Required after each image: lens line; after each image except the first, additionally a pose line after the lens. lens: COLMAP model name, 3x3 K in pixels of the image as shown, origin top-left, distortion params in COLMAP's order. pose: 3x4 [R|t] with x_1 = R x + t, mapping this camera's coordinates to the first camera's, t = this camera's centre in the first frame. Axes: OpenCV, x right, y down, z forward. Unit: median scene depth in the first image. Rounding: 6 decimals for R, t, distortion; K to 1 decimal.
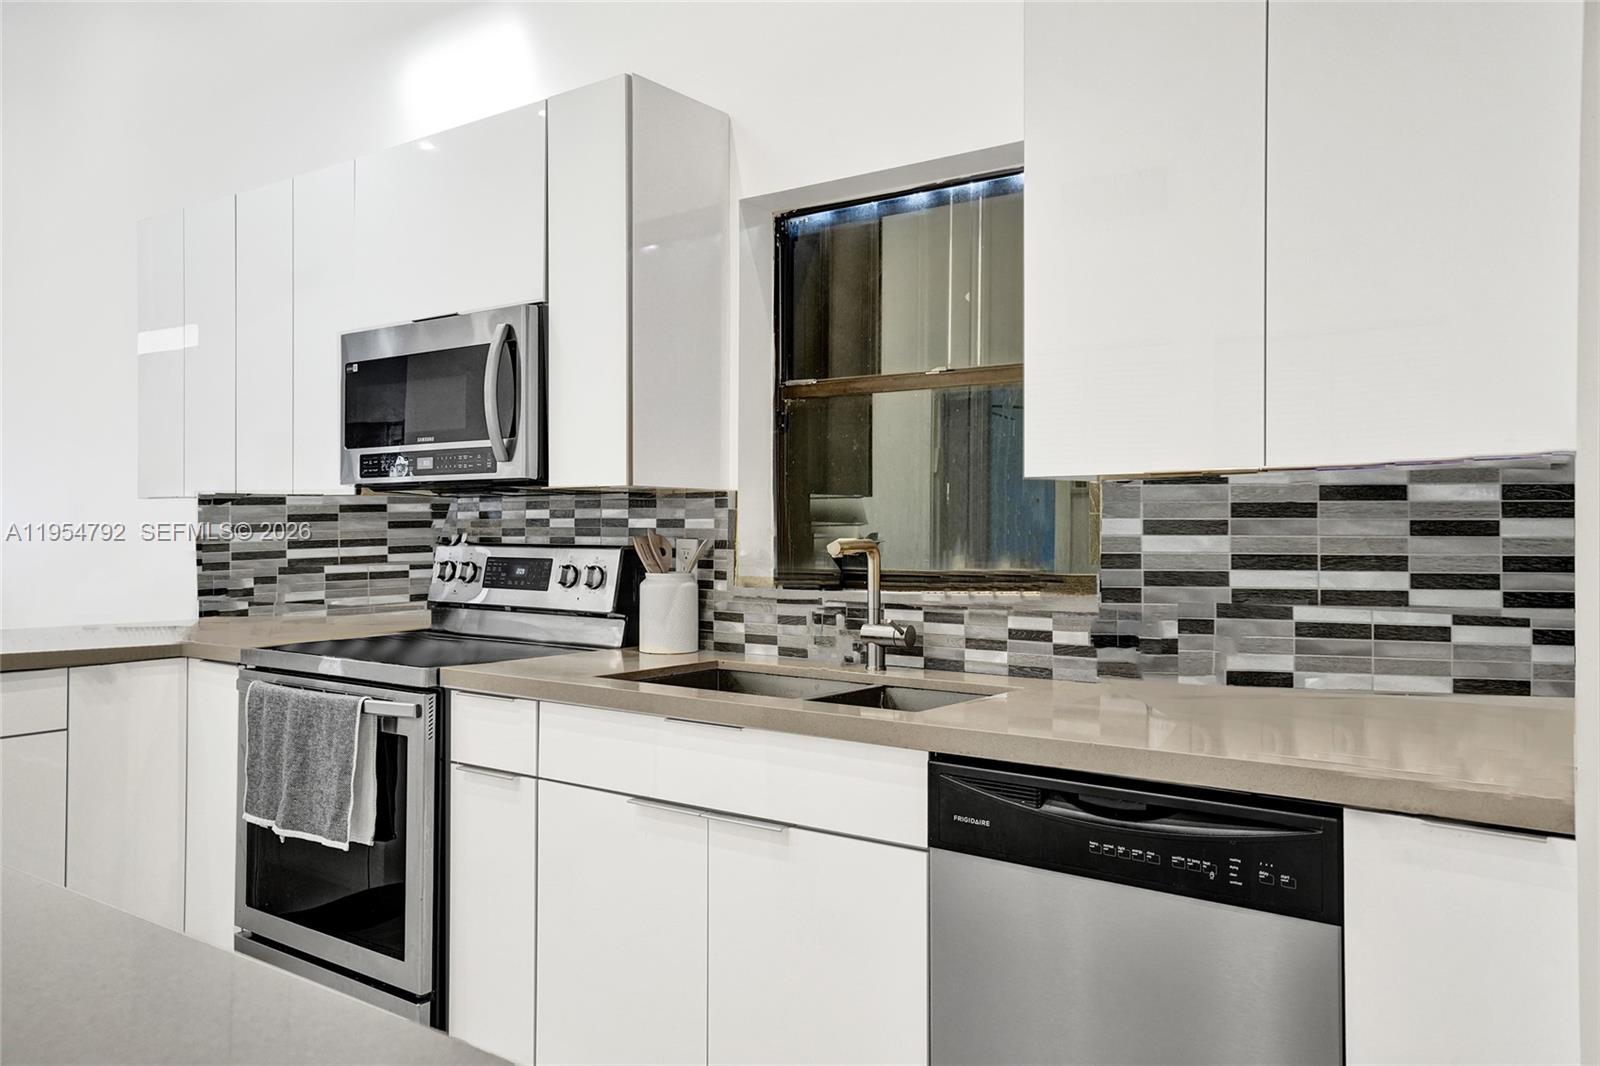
lens RADIAL K [[1210.3, 0, 799.8], [0, 1210.3, 514.9], [0, 0, 1]] dist [0.008387, 0.002637]
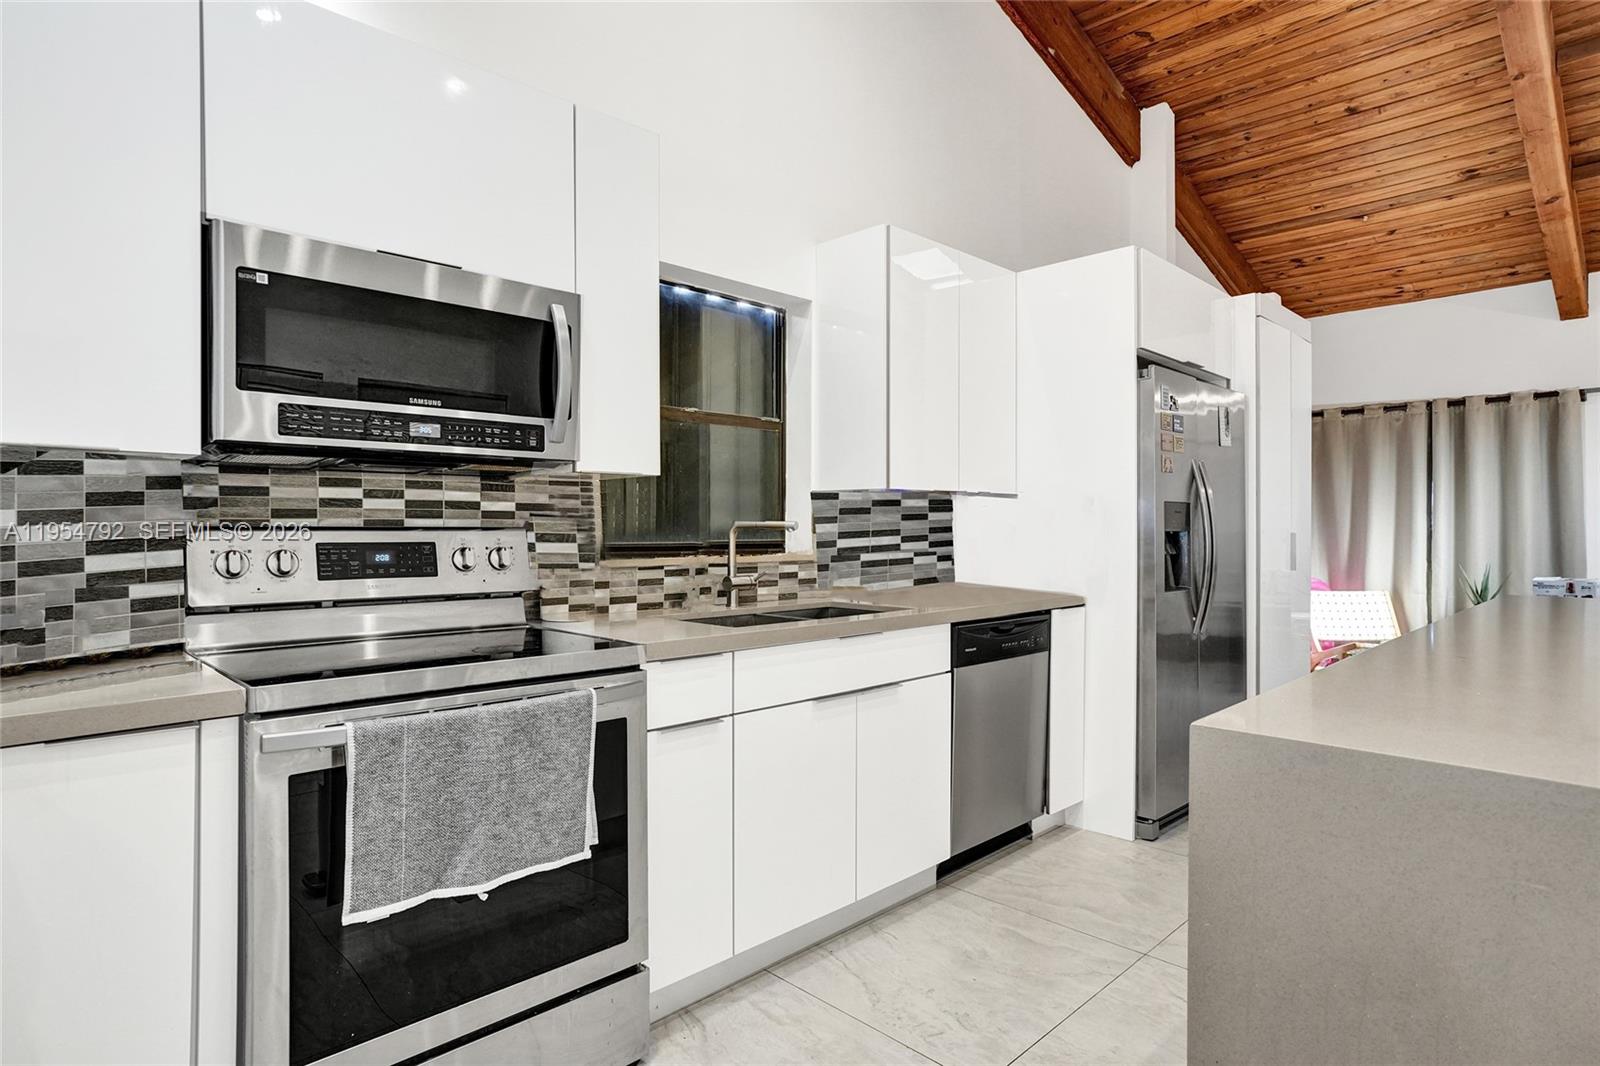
lens RADIAL K [[875.0, 0, 808.4], [0, 875.0, 524.3], [0, 0, 1]] dist [-0.035590, 0.032285]
pose [[0.142384, 0.000227, 0.989811, -0.918444], [-0.012440, 0.999921, 0.001560, 0.019720], [-0.989733, -0.012535, 0.142376, 0.682961]]
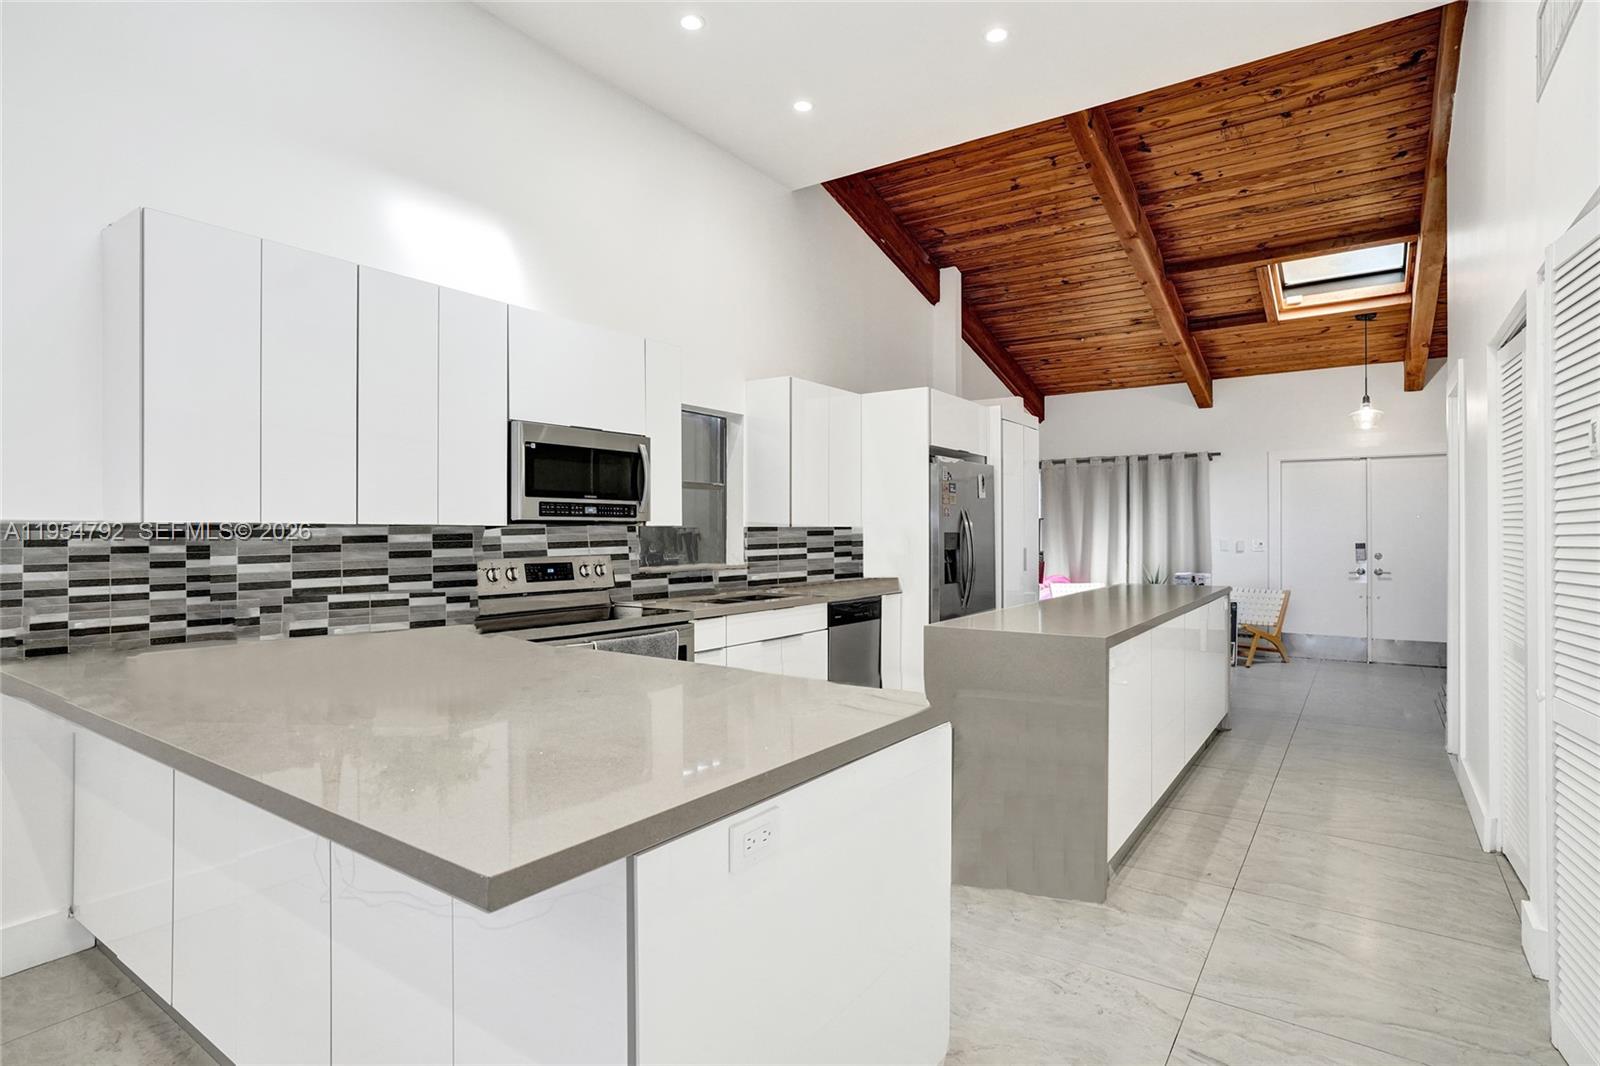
lens RADIAL K [[828.6, 0, 800.0], [0, 828.6, 533.0], [0, 0, 1]] dist [-0.002133, -0.000083]
pose [[-0.024357, -0.006695, 0.999681, -1.613081], [-0.010115, 0.999928, 0.006451, -0.021494], [-0.999652, -0.009955, -0.024423, 0.761383]]
